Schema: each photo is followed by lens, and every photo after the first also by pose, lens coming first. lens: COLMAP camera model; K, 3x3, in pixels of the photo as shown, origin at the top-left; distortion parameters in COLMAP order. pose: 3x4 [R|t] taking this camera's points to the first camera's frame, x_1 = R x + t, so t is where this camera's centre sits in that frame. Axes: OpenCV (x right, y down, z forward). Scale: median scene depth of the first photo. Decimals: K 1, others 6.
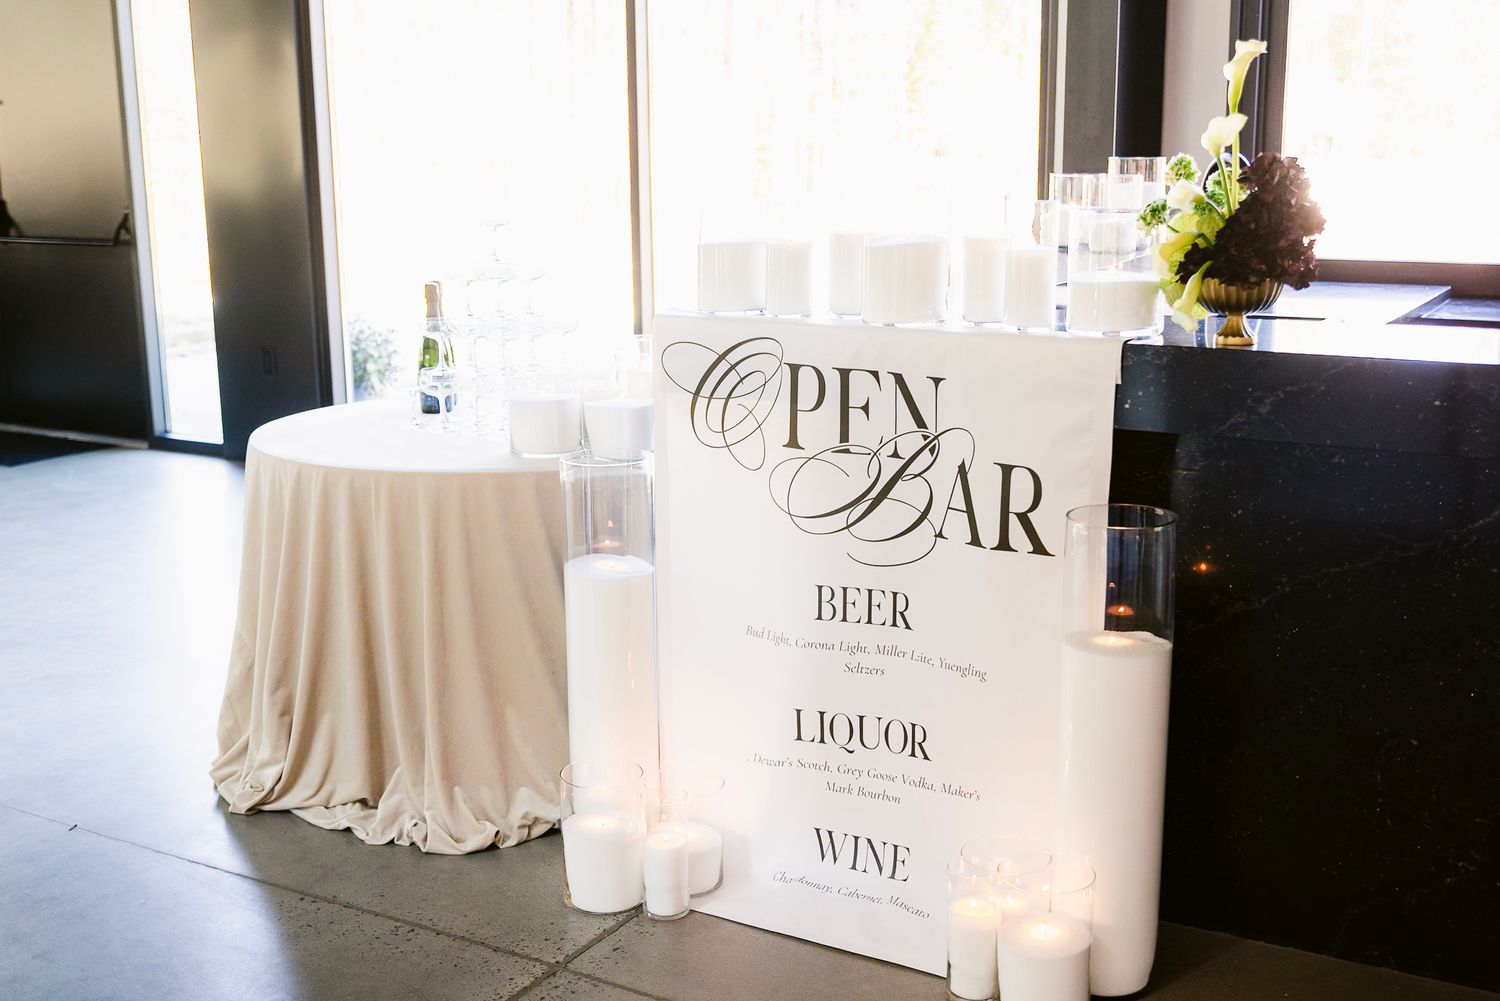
lens RADIAL K [[1703.9, 0, 753.2], [0, 1703.9, 496.2], [0, 0, 1]] dist [-0.015940, 0.000000]
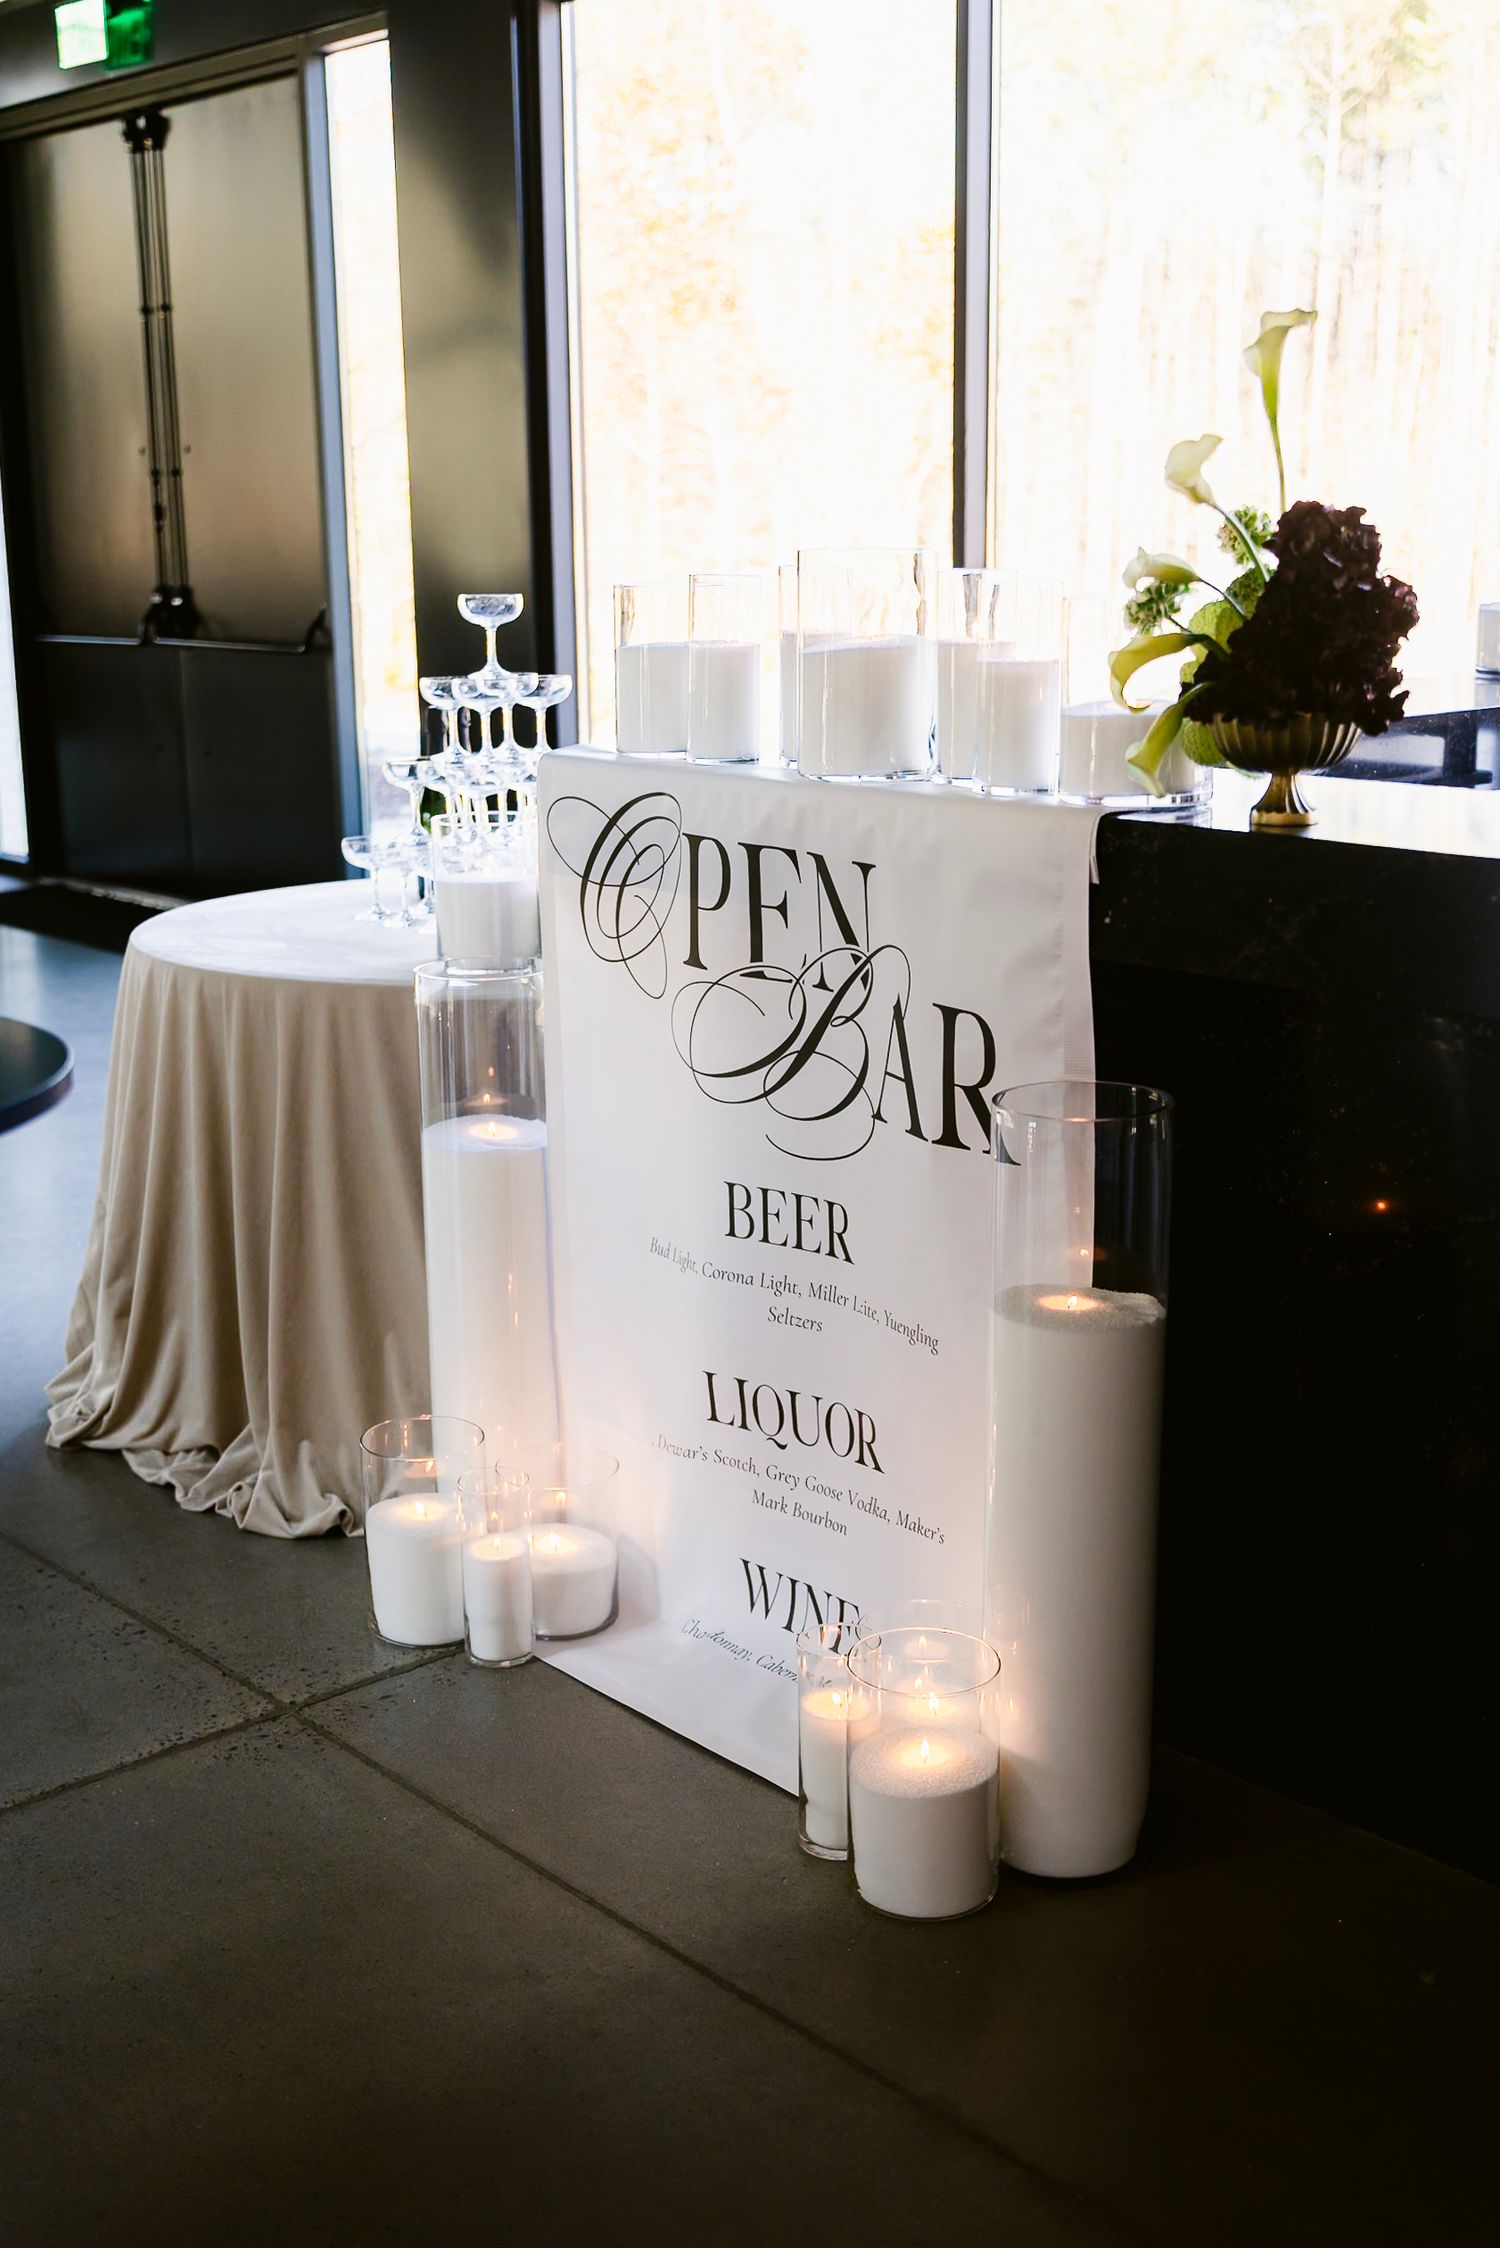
lens RADIAL K [[2628.8, 0, 749.2], [0, 2628.8, 1138.7], [0, 0, 1]] dist [-0.028429, 0.000000]
pose [[0.949400, 0.071500, -0.305824, 0.346583], [-0.062362, 0.997269, 0.039559, -0.003879], [0.307817, -0.018485, 0.951266, 0.059396]]
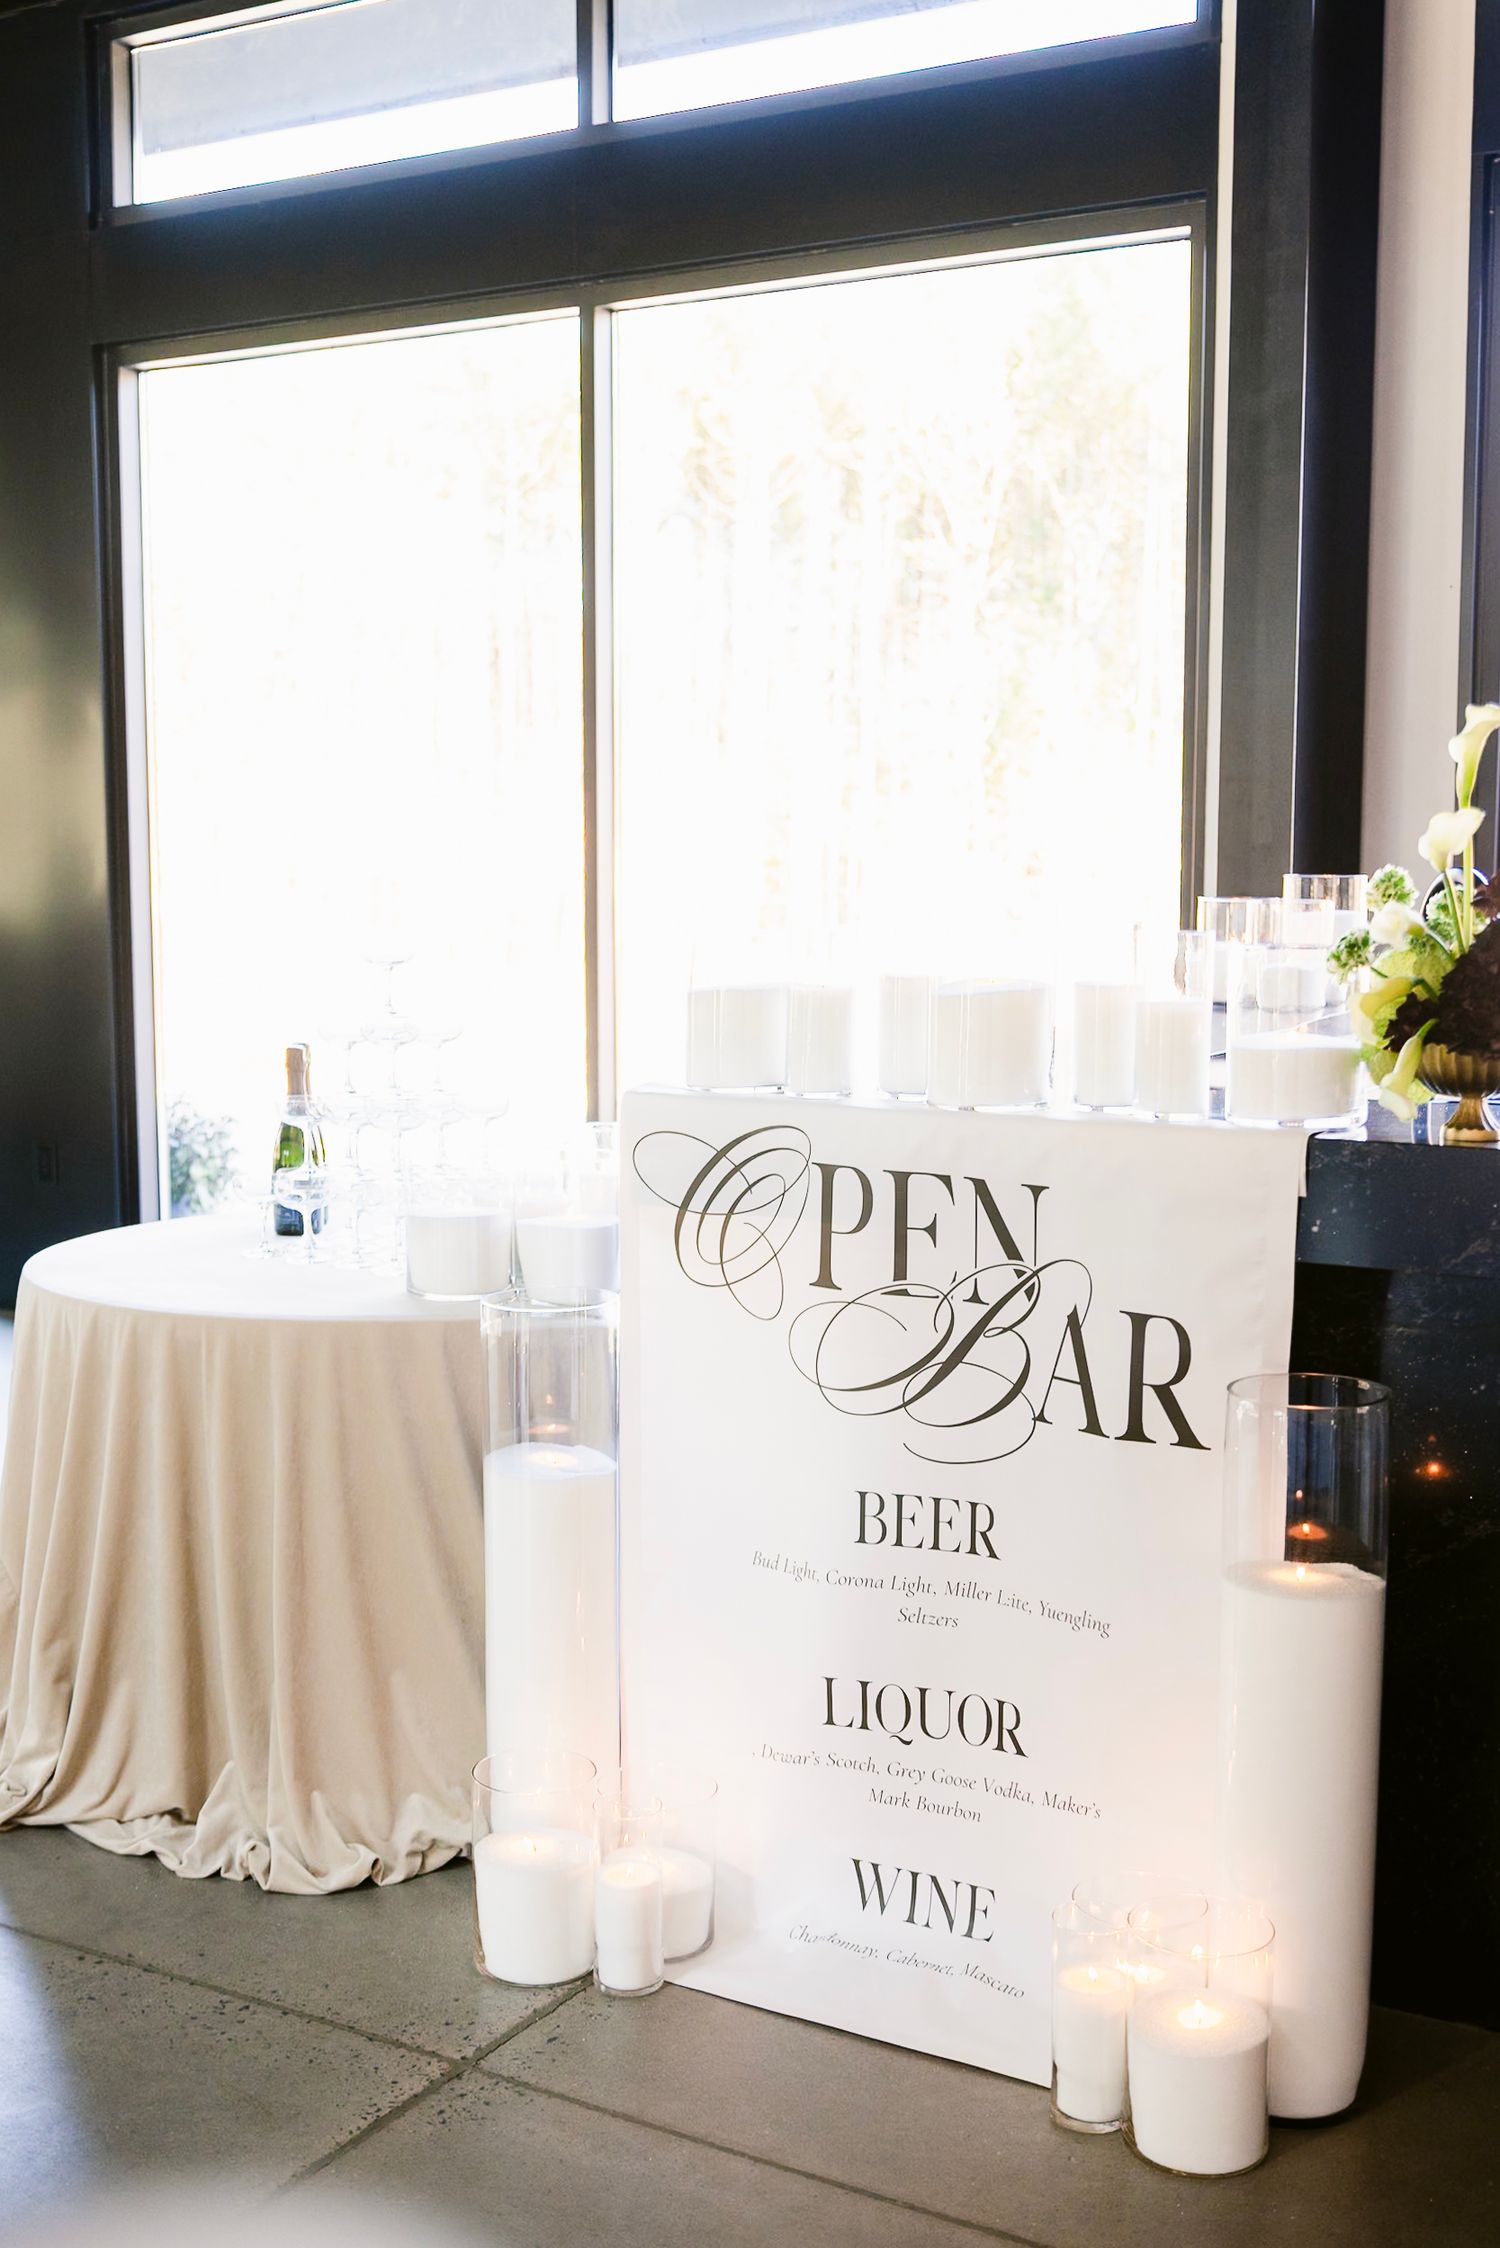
lens RADIAL K [[2541.2, 0, 742.7], [0, 2541.2, 1140.7], [0, 0, 1]] dist [-0.020896, 0.000000]
pose [[0.999936, 0.010096, -0.005088, -0.004763], [-0.010525, 0.995603, -0.093079, 0.008044], [0.004126, 0.093126, 0.995646, -0.016430]]
